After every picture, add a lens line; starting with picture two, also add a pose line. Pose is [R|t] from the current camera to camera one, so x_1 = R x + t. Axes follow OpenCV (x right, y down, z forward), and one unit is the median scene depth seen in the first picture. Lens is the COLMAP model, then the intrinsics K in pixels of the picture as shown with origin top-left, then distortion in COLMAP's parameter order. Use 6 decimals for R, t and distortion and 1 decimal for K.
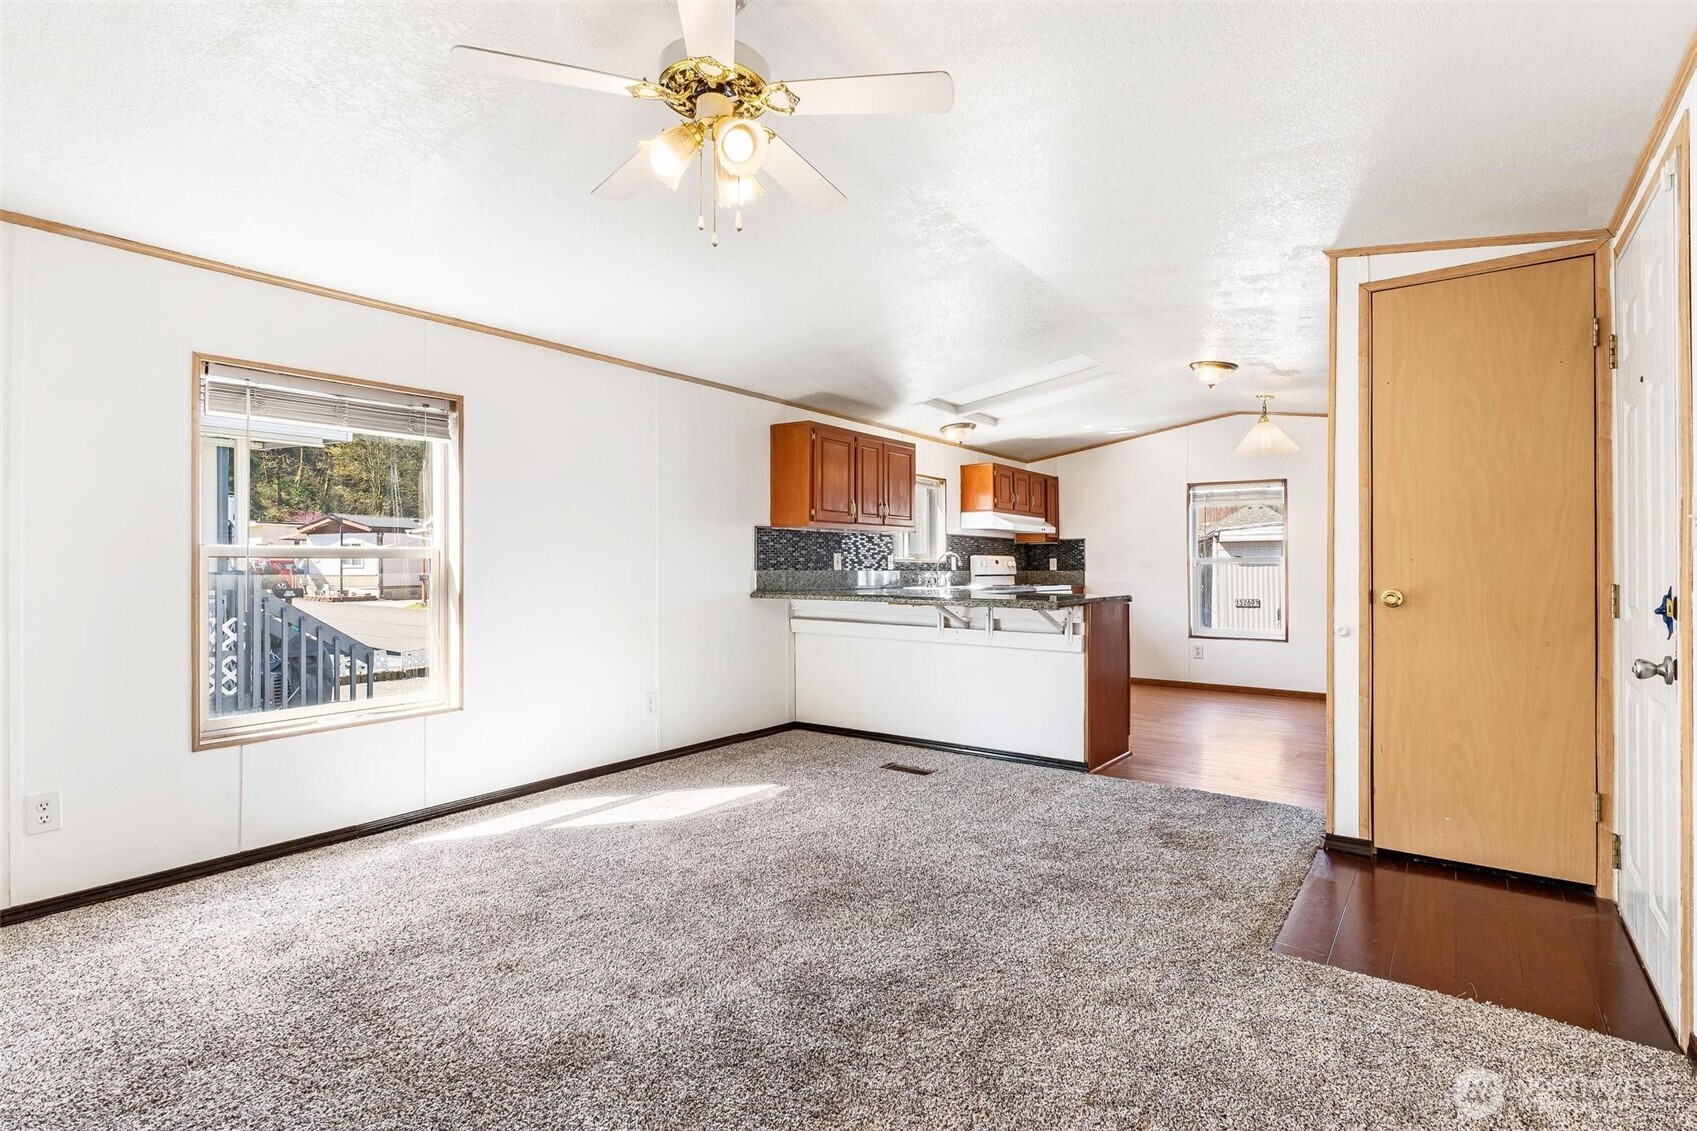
lens RADIAL K [[817.1, 0, 872.2], [0, 817.1, 563.2], [0, 0, 1]] dist [-0.000902, -0.000045]
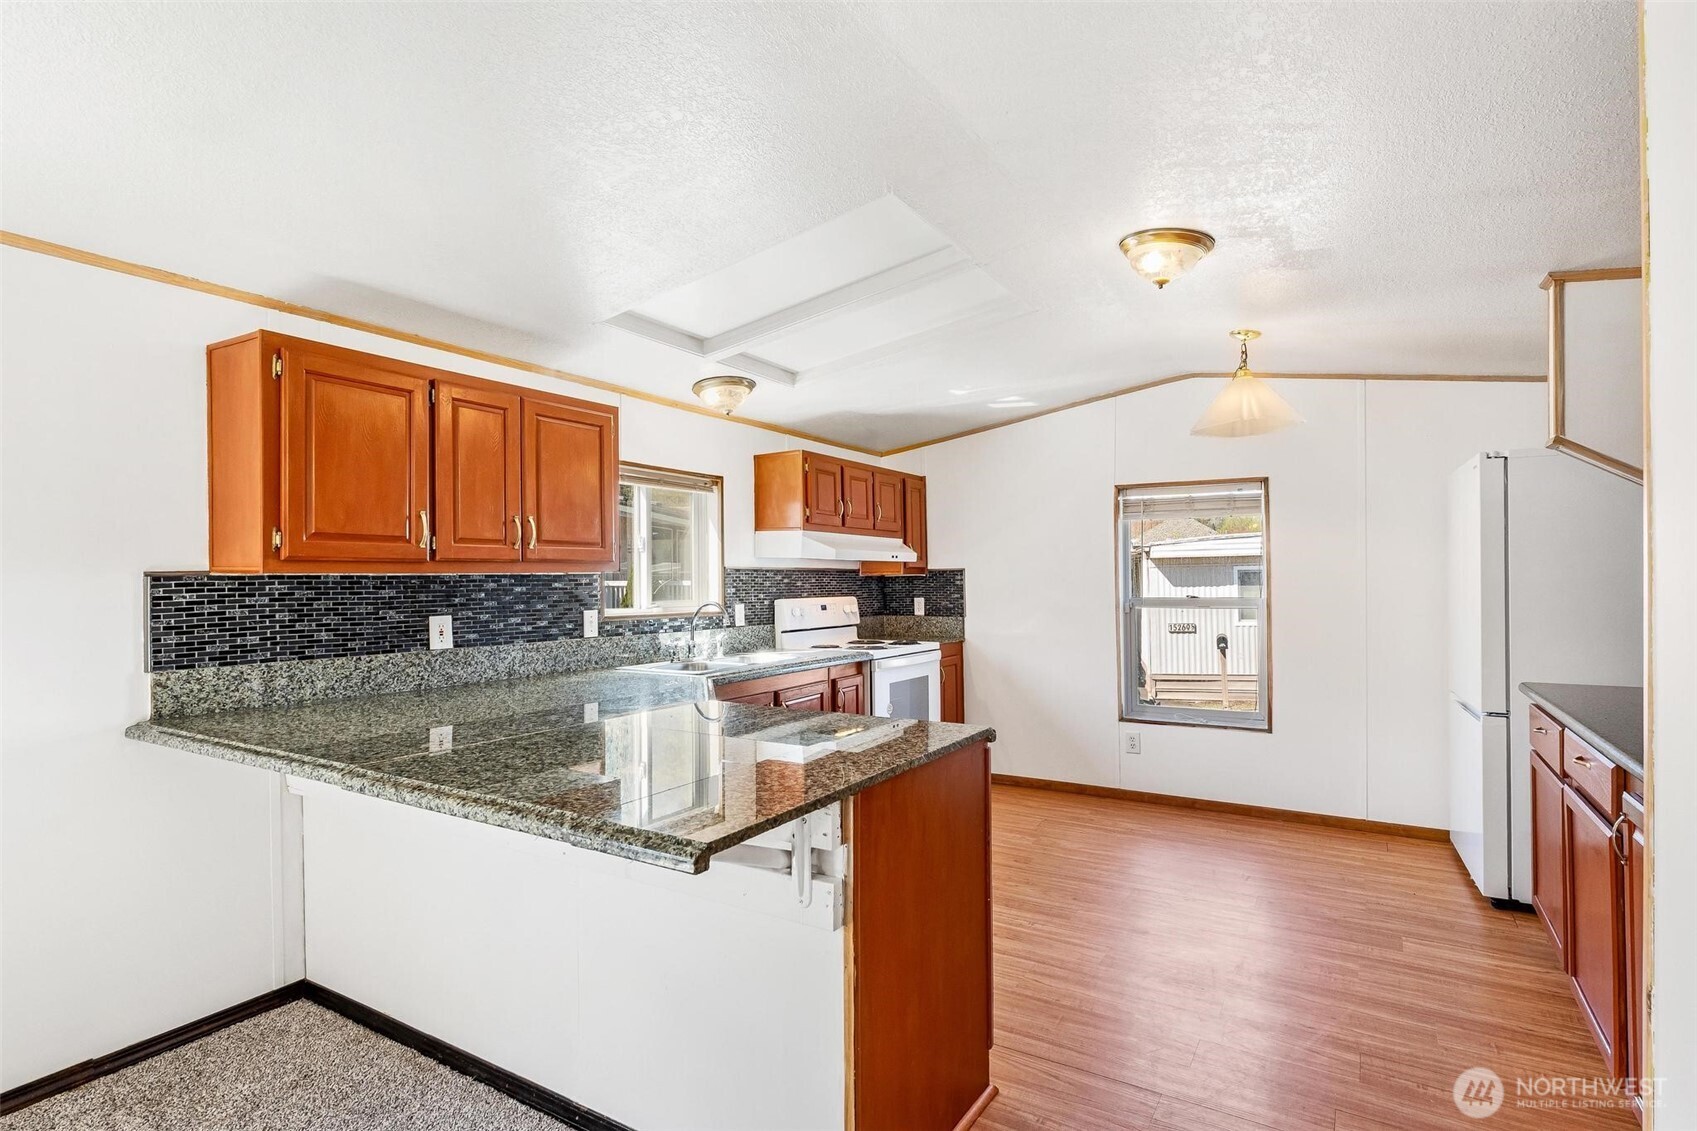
lens RADIAL K [[802.8, 0, 848.5], [0, 802.8, 565.5], [0, 0, 1]] dist [0.001013, 0.000046]
pose [[0.998778, -0.004311, 0.049235, 0.151611], [0.004758, 0.999949, -0.008958, -0.030899], [-0.049194, 0.009181, 0.998747, 0.396773]]
